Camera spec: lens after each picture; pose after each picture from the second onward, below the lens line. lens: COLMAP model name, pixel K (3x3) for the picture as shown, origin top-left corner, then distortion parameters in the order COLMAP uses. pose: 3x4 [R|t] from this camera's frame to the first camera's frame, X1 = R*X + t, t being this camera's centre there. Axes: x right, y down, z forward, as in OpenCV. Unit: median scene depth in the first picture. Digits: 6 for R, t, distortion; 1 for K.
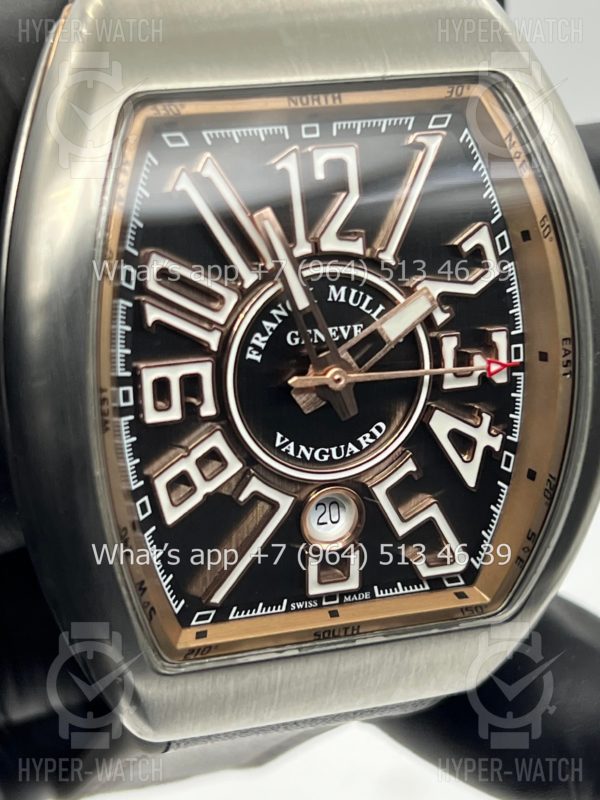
lens RADIAL K [[1915.4, 0, 293.4], [0, 1915.4, 398.8], [0, 0, 1]] dist [0.215585, 0.000000]
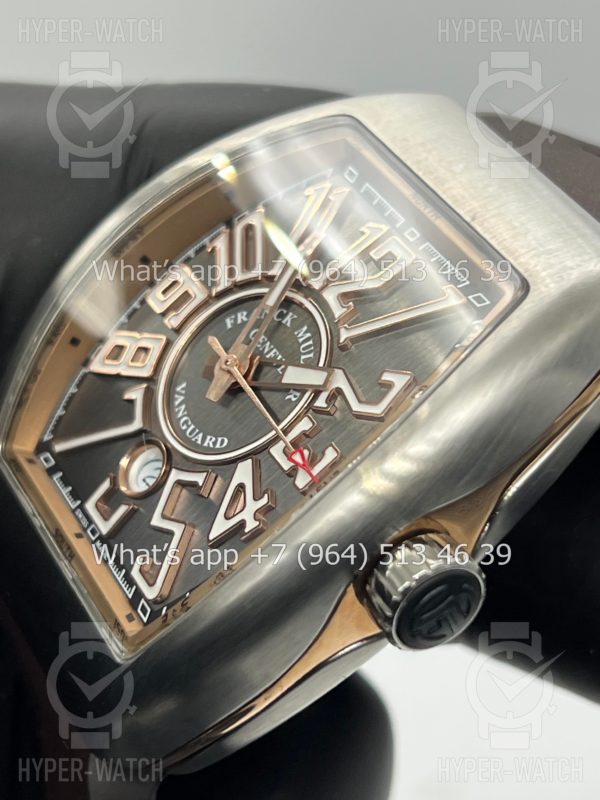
lens RADIAL K [[1915.4, 0, 291.7], [0, 1915.4, 400.9], [0, 0, 1]] dist [0.215585, 0.000000]
pose [[0.238550, 0.399467, -0.885167, 0.993145], [-0.851720, 0.523952, 0.006918, -0.036757], [0.466548, 0.752263, 0.465223, 0.513830]]
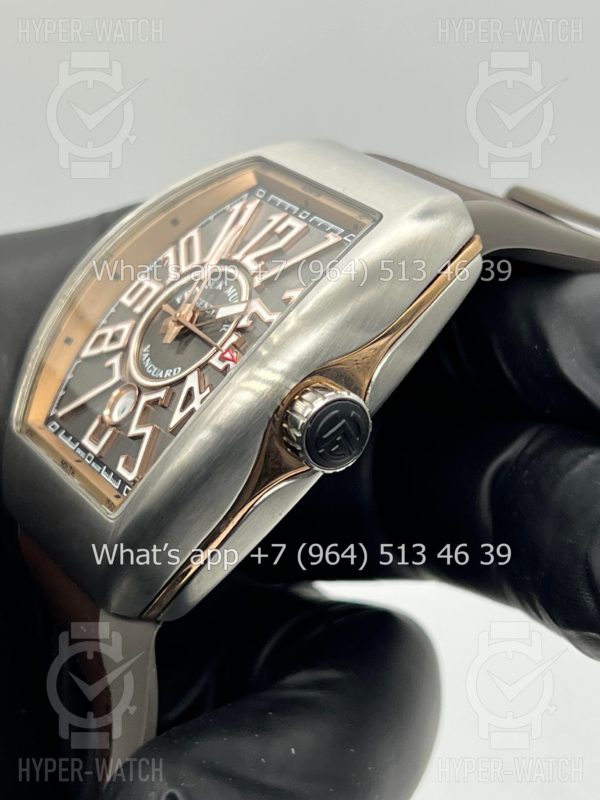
lens RADIAL K [[1915.4, 0, 296.1], [0, 1915.4, 401.2], [0, 0, 1]] dist [0.215585, 0.000000]
pose [[0.234509, 0.151507, -0.960235, 1.450163], [-0.793243, 0.600815, -0.098929, 0.100863], [0.561935, 0.784899, 0.261078, 0.703801]]
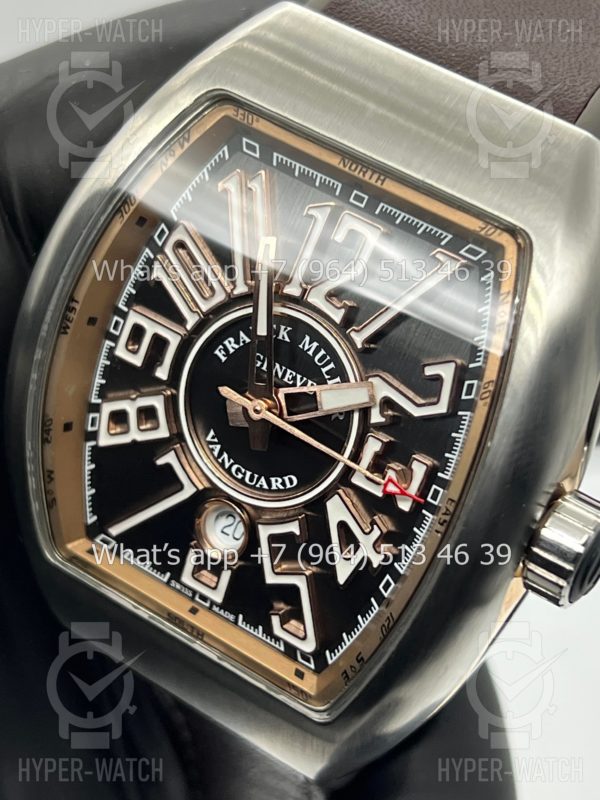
lens RADIAL K [[1915.4, 0, 304.5], [0, 1915.4, 400.5], [0, 0, 1]] dist [0.215585, 0.000000]
pose [[0.619539, 0.482054, -0.619512, 0.686129], [-0.509766, 0.847231, 0.149459, -0.184496], [0.596918, 0.223210, 0.770627, 0.187586]]
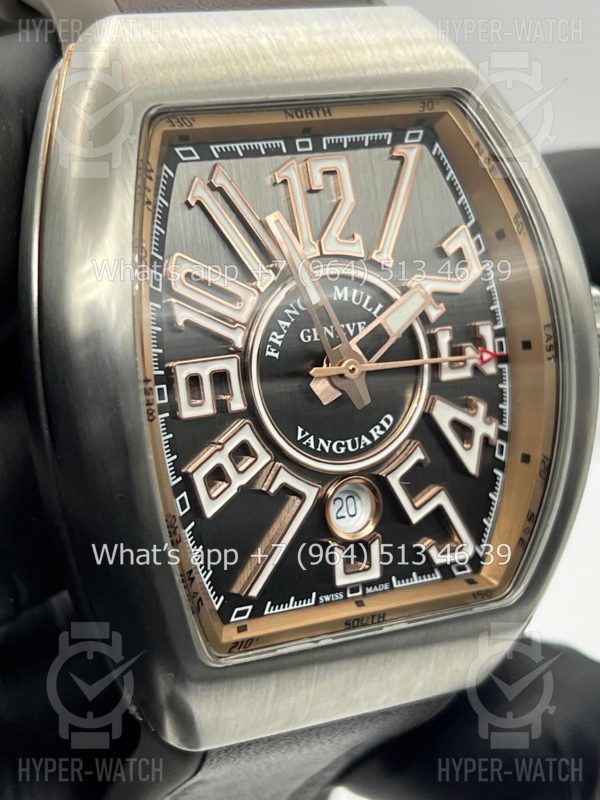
lens RADIAL K [[1915.4, 0, 304.3], [0, 1915.4, 397.2], [0, 0, 1]] dist [0.215585, 0.000000]
pose [[0.983996, -0.075926, 0.161206, -0.172366], [0.100049, 0.984029, -0.147231, 0.156019], [-0.147453, 0.161003, 0.975877, -0.030364]]
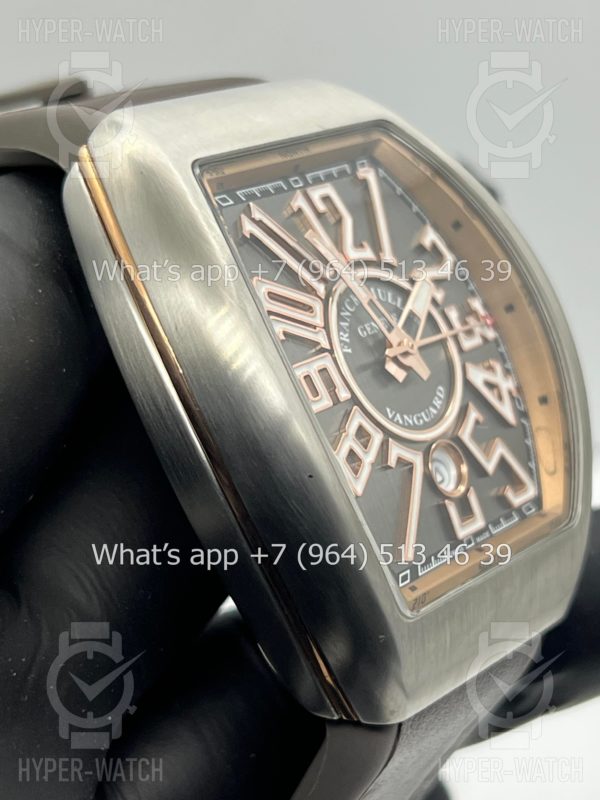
lens RADIAL K [[1915.4, 0, 302.0], [0, 1915.4, 398.2], [0, 0, 1]] dist [0.215585, 0.000000]
pose [[0.809581, -0.305193, 0.501433, -0.632124], [0.472368, 0.845838, -0.247842, 0.277283], [-0.348492, 0.437510, 0.828938, 0.042794]]
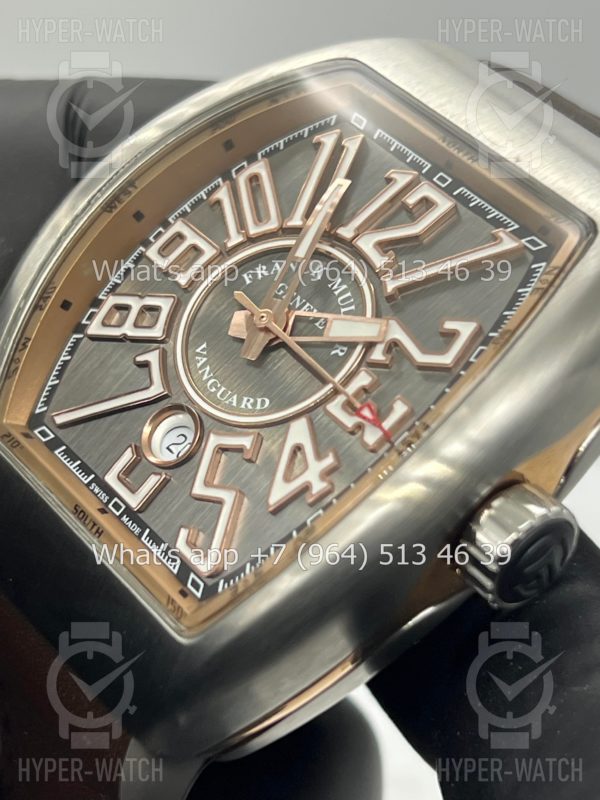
lens RADIAL K [[1915.4, 0, 297.2], [0, 1915.4, 414.6], [0, 0, 1]] dist [0.215585, 0.000000]
pose [[0.432634, 0.385597, -0.814950, 0.873537], [-0.814445, 0.554825, -0.169848, 0.175129], [0.386661, 0.737214, 0.554084, 0.466416]]
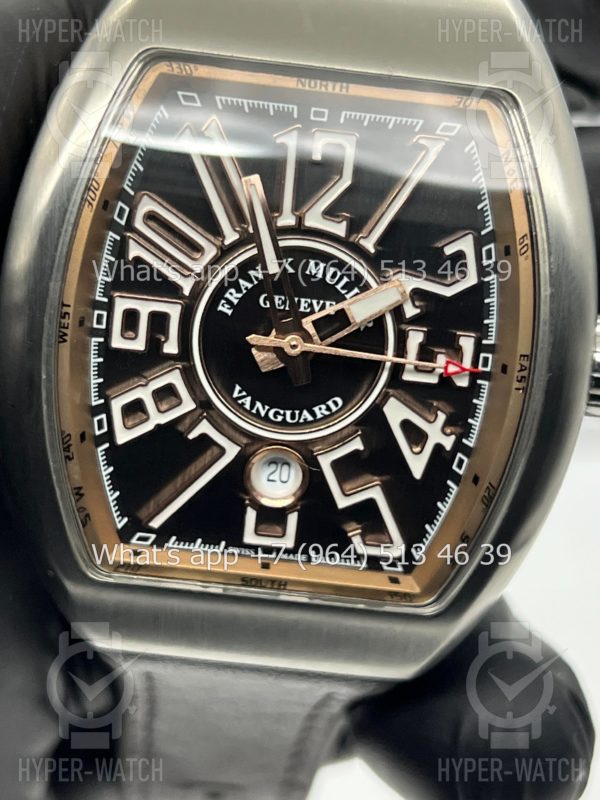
lens RADIAL K [[1915.4, 0, 299.1], [0, 1915.4, 398.5], [0, 0, 1]] dist [0.215585, 0.000000]
pose [[0.941262, 0.206189, -0.267416, 0.312458], [-0.215141, 0.976574, -0.004284, 0.022237], [0.260268, 0.061564, 0.963572, -0.028496]]
